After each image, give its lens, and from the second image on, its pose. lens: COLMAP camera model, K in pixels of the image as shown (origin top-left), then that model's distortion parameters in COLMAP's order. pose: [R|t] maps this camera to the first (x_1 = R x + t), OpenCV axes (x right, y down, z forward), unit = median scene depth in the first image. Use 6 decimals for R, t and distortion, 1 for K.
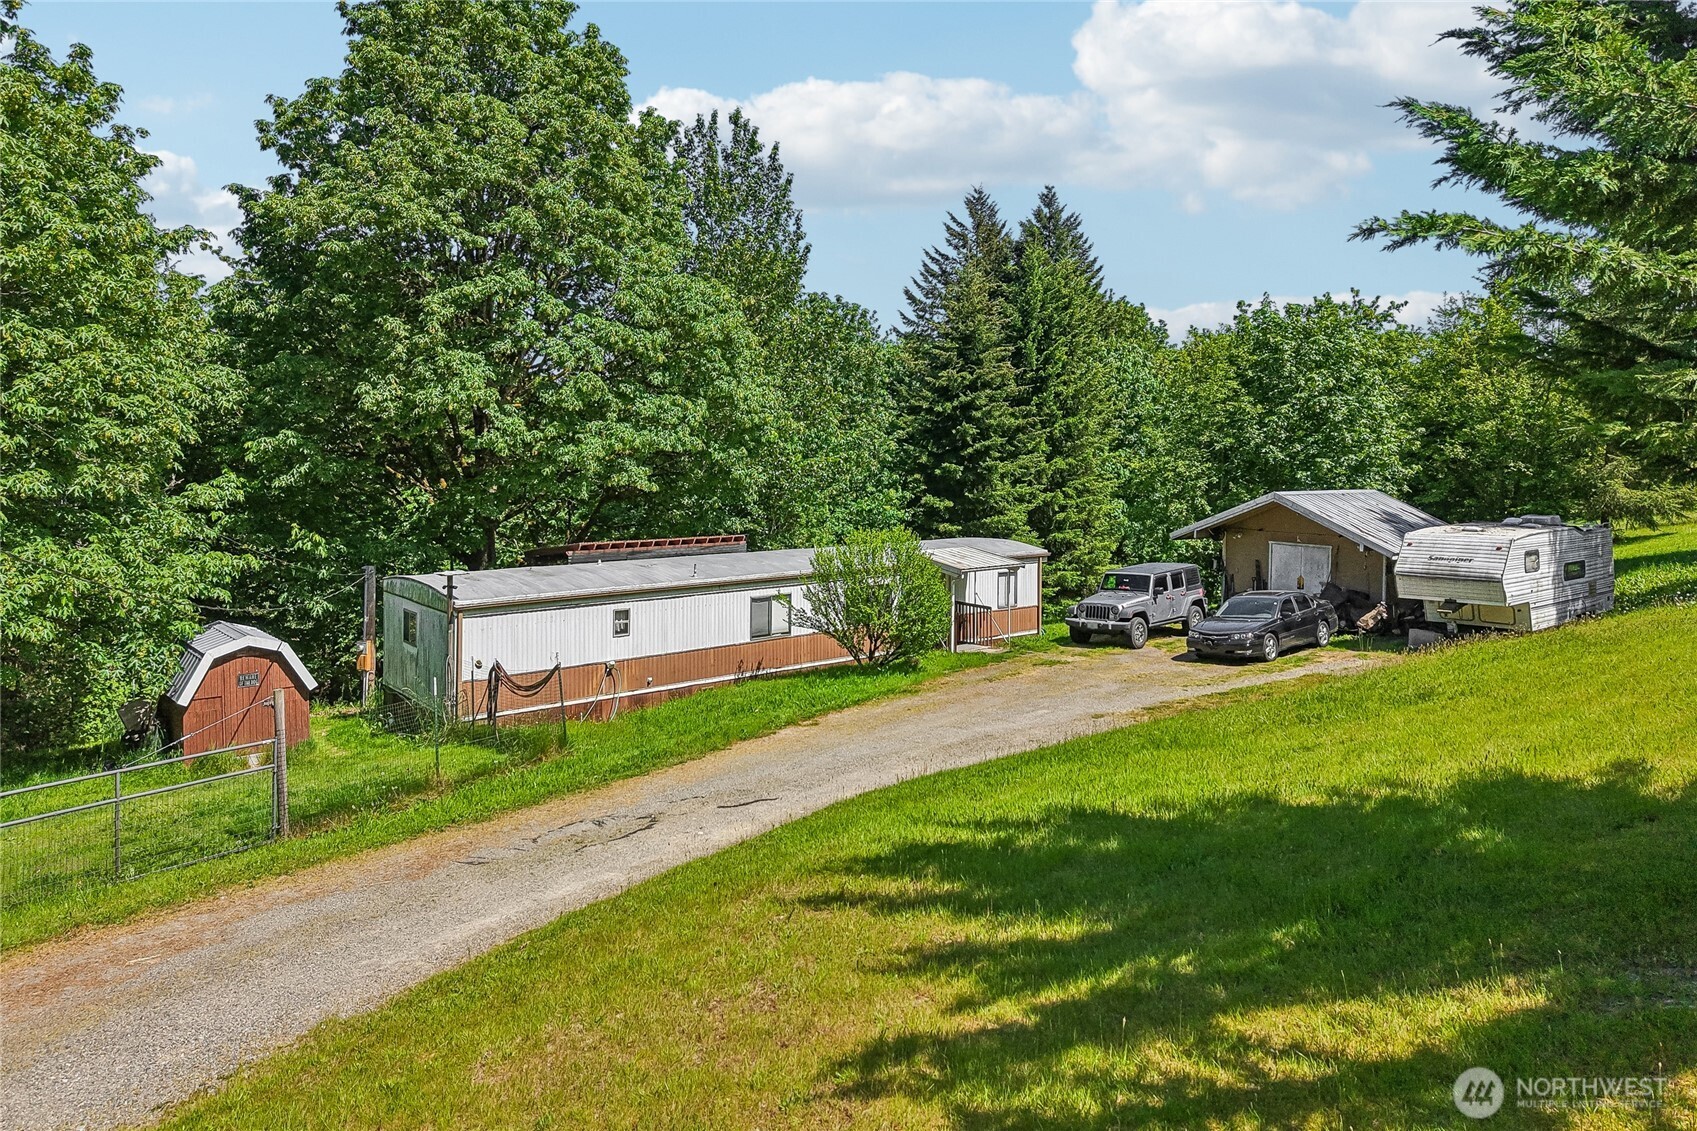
lens RADIAL K [[1136.9, 0, 833.5], [0, 1136.9, 511.8], [0, 0, 1]] dist [0.020317, -0.025244]
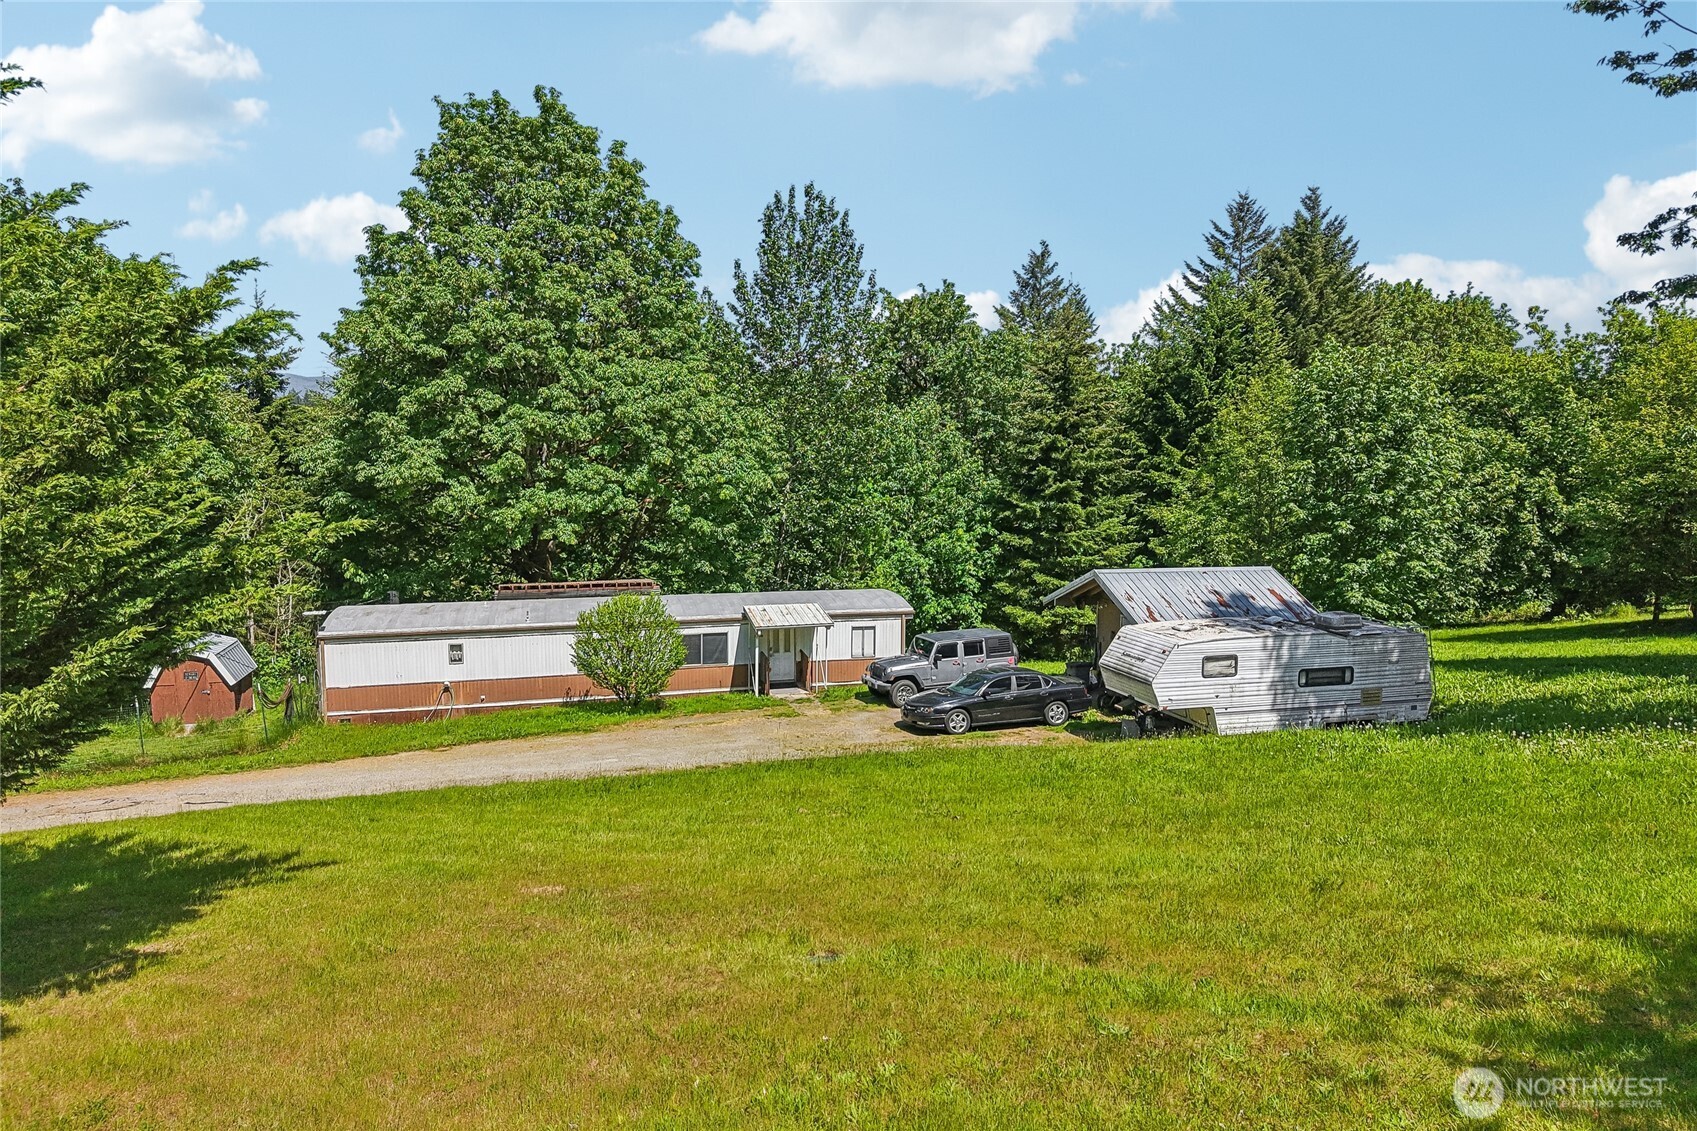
lens RADIAL K [[1136.9, 0, 887.4], [0, 1136.9, 575.2], [0, 0, 1]] dist [0.020317, -0.025244]
pose [[0.920466, 0.058508, -0.386419, 0.653216], [-0.029178, 0.996259, 0.081342, -0.097455], [0.389733, -0.063598, 0.918729, -0.021393]]
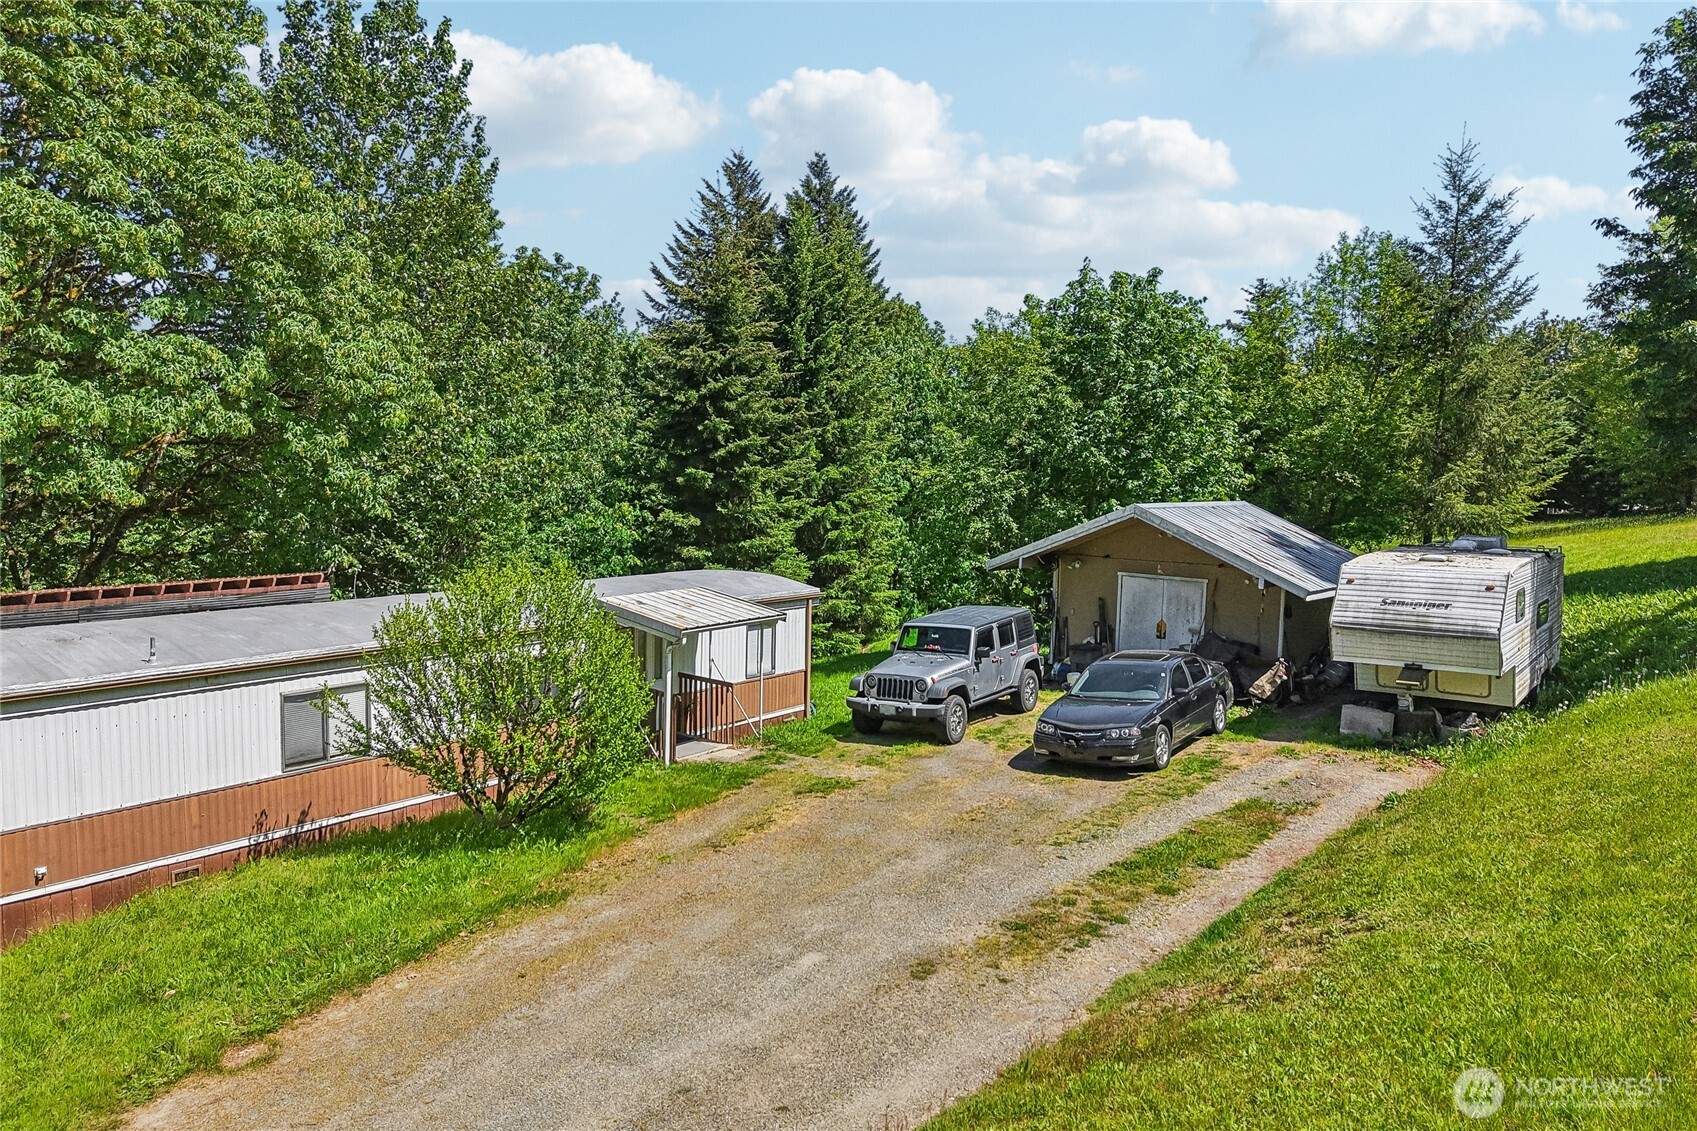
lens RADIAL K [[1136.9, 0, 845.1], [0, 1136.9, 559.2], [0, 0, 1]] dist [0.020317, -0.025244]
pose [[0.978320, -0.008515, 0.206926, 0.070056], [0.002844, 0.999612, 0.027691, -0.003335], [-0.207081, -0.026502, 0.977965, 0.368651]]
